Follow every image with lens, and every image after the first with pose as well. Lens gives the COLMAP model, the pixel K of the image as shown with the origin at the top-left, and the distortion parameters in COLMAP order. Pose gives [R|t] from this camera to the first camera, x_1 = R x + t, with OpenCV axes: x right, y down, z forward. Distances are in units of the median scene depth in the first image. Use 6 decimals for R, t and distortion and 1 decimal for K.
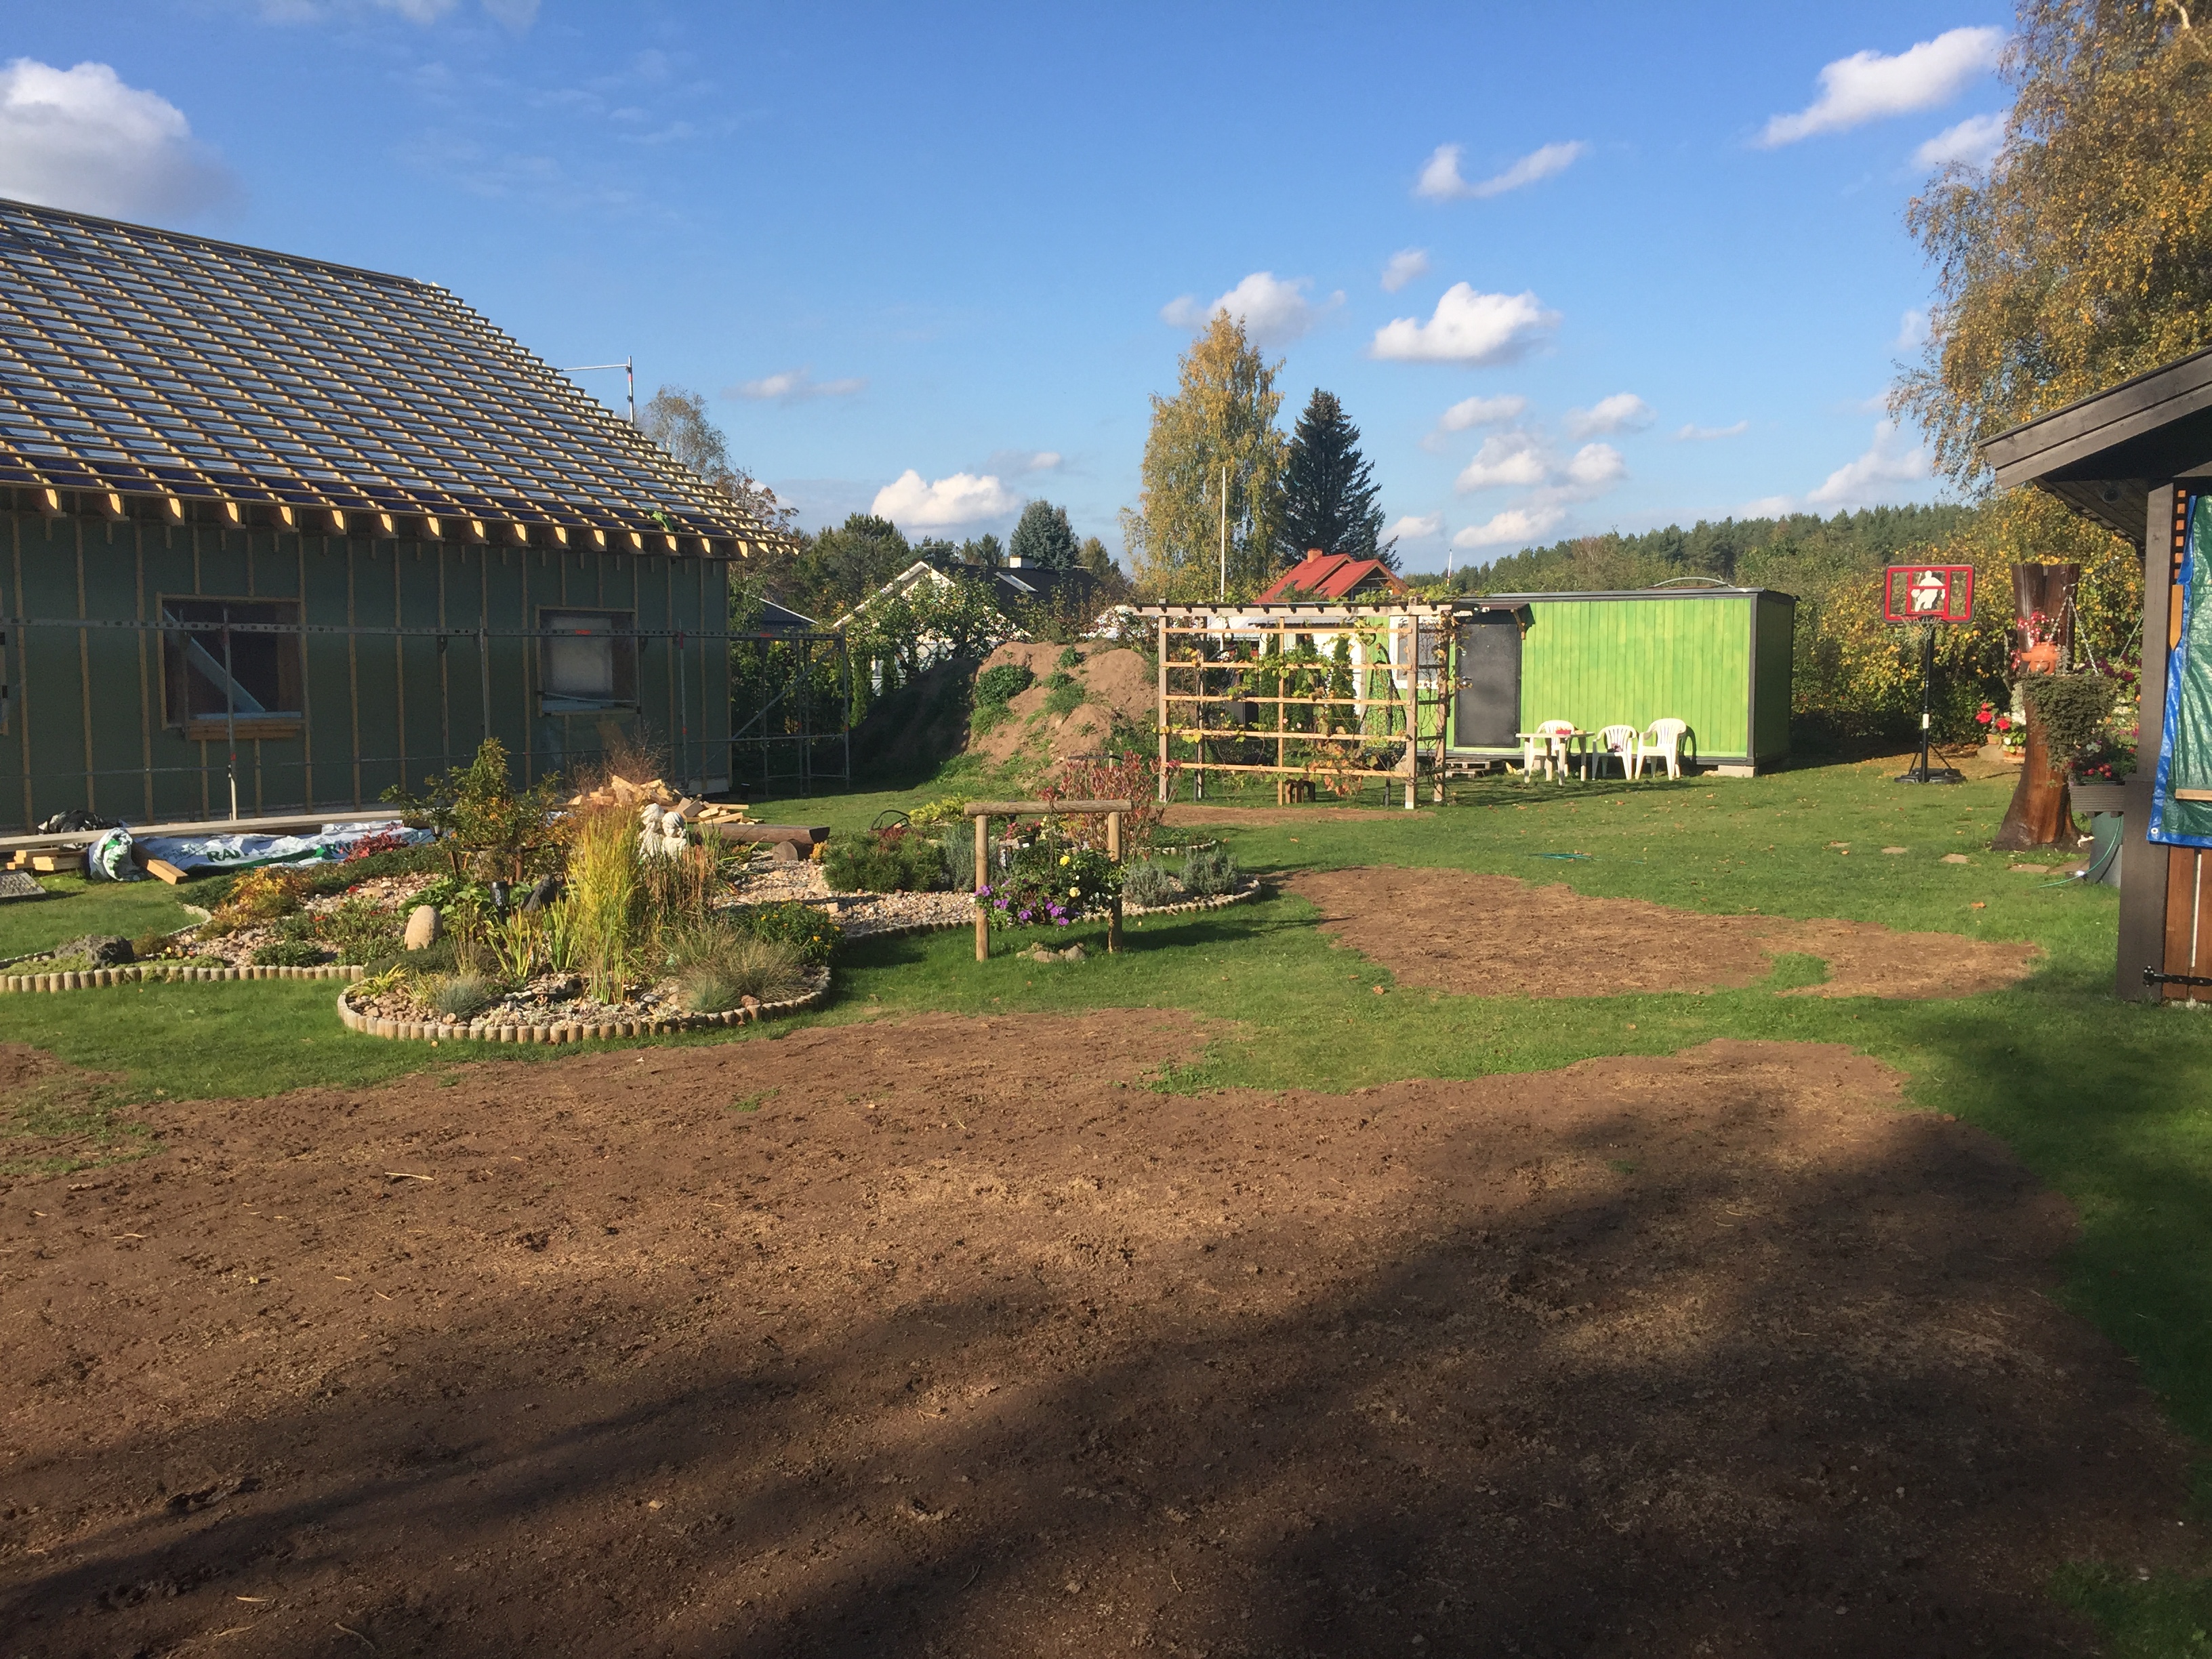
lens RADIAL K [[1887.0, 0, 1106.0], [0, 1887.0, 829.5], [0, 0, 1]] dist [-0.000705, -0.000274]
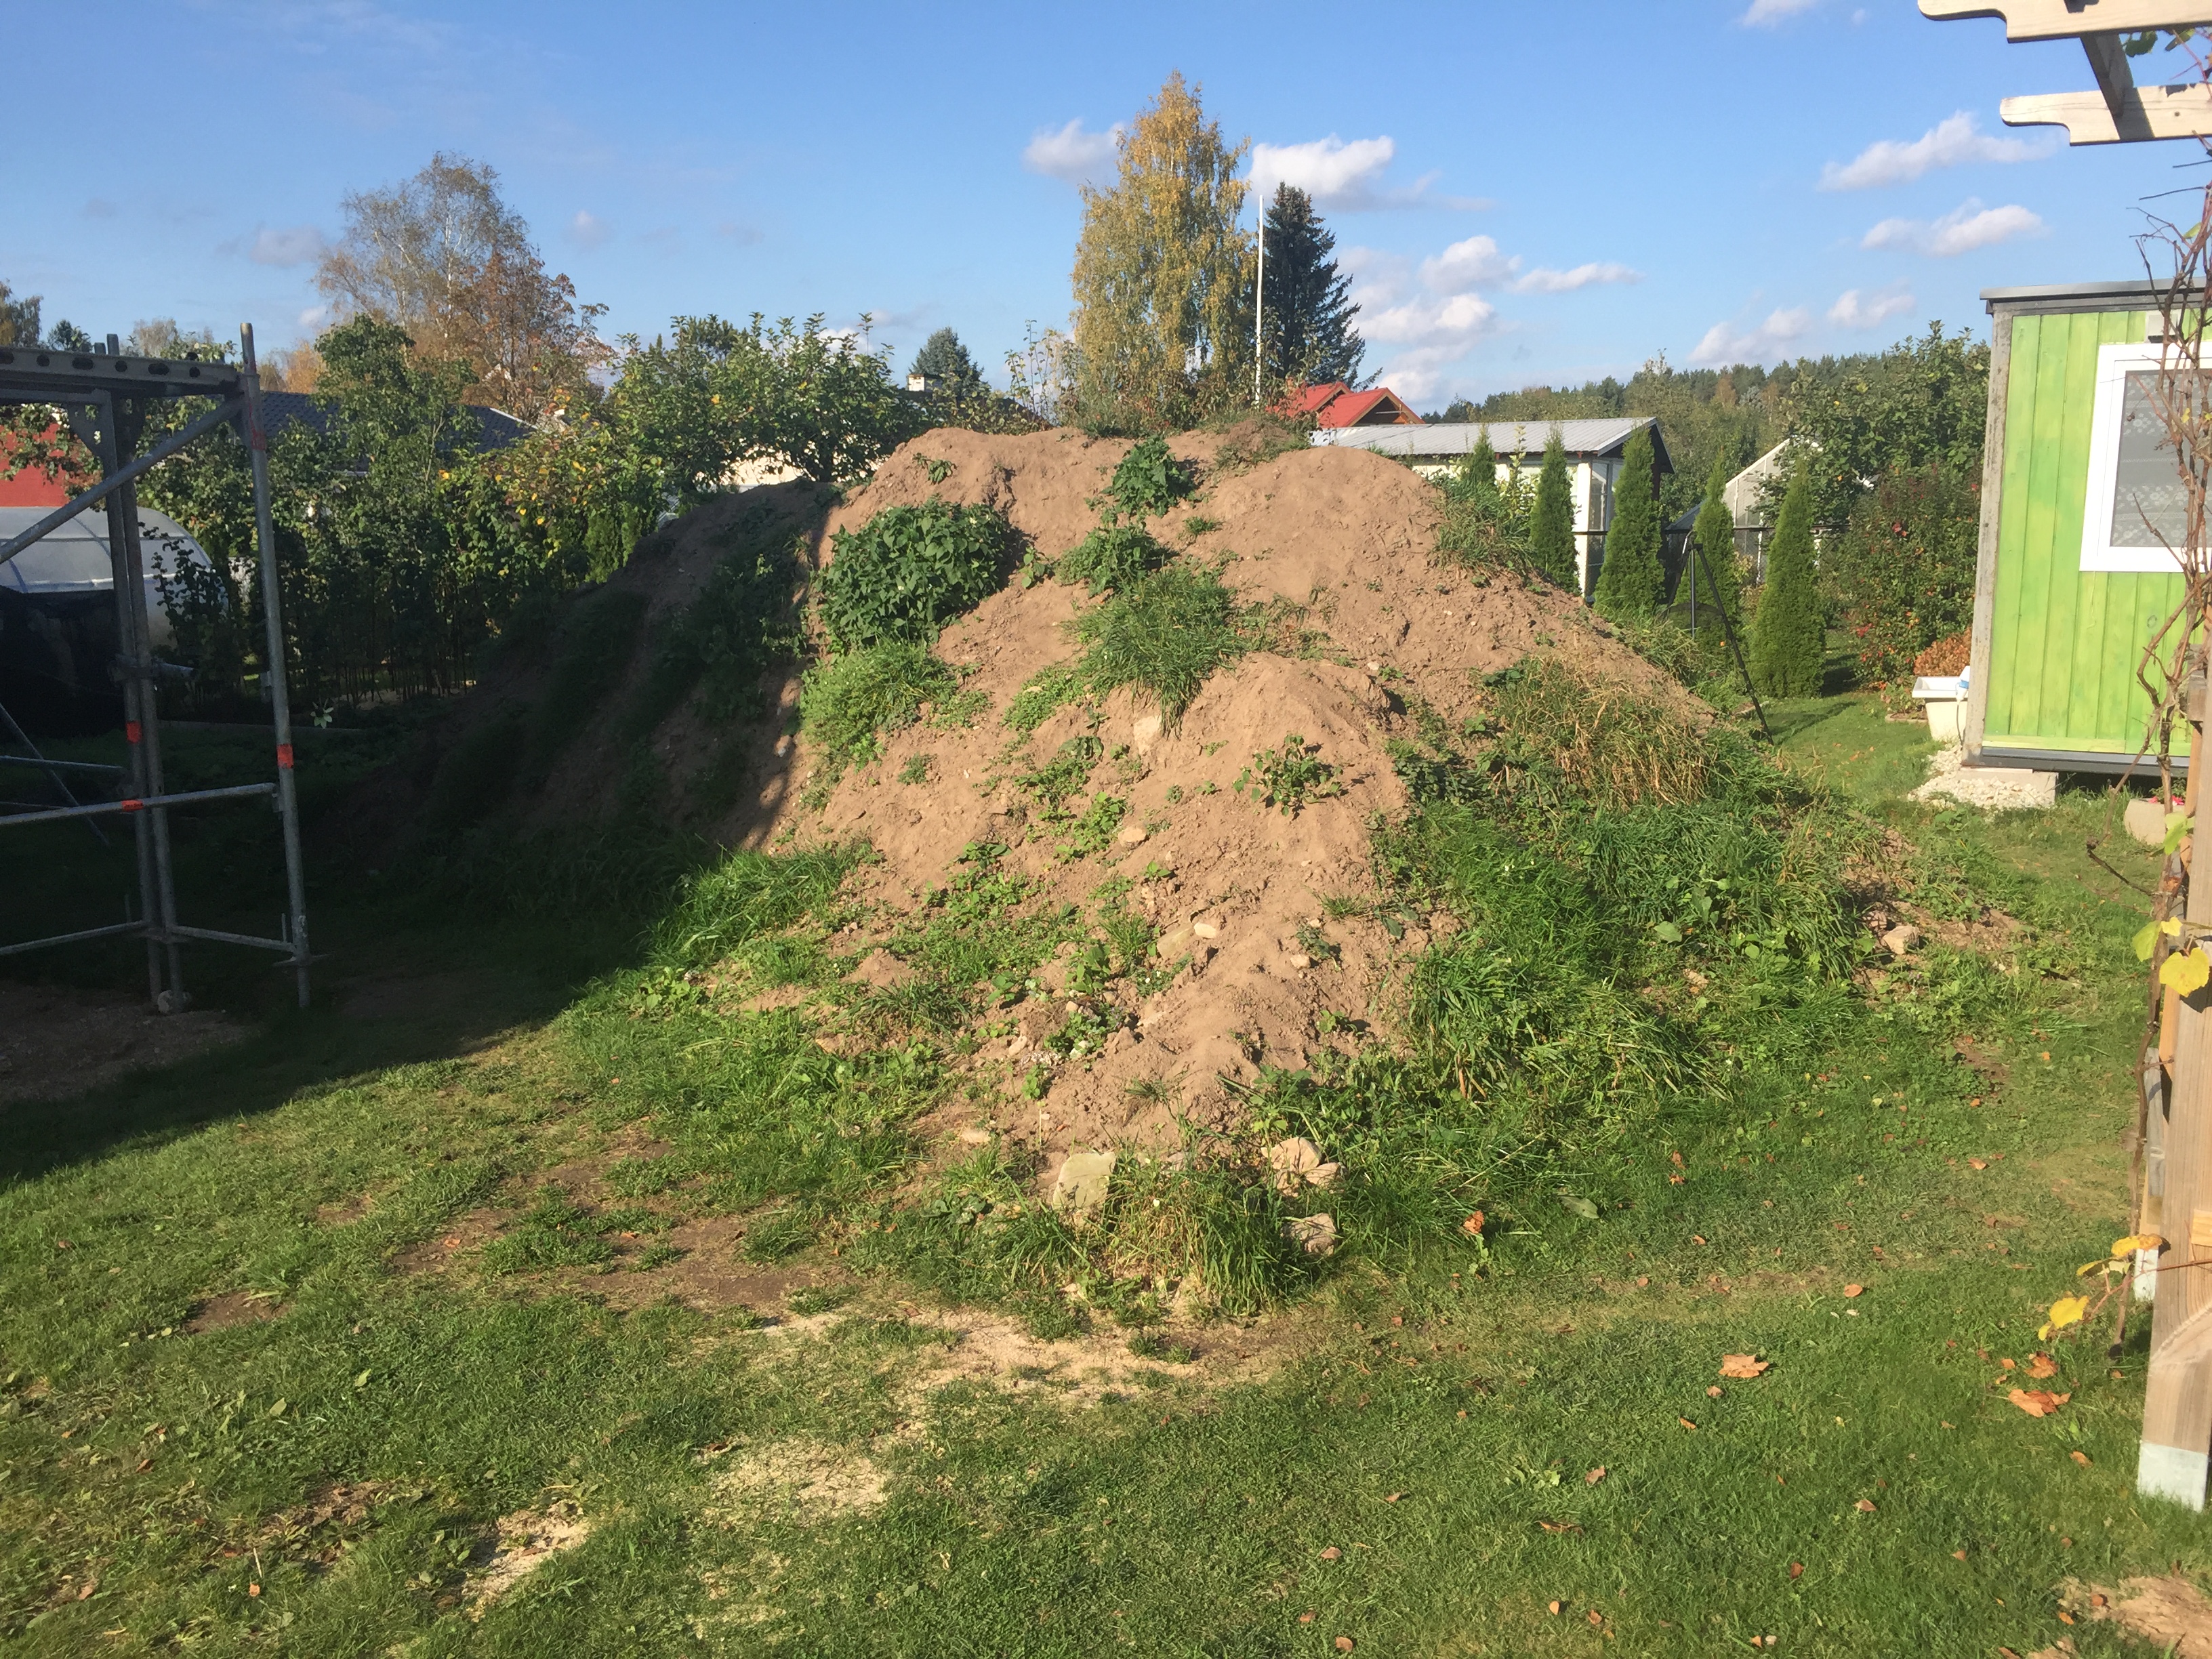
lens RADIAL K [[1887.0, 0, 1106.0], [0, 1887.0, 829.5], [0, 0, 1]] dist [-0.000705, -0.000274]
pose [[0.998577, -0.011960, 0.051976, -0.012872], [0.008260, 0.997455, 0.070822, -0.018022], [-0.052691, -0.070291, 0.996134, 0.220746]]
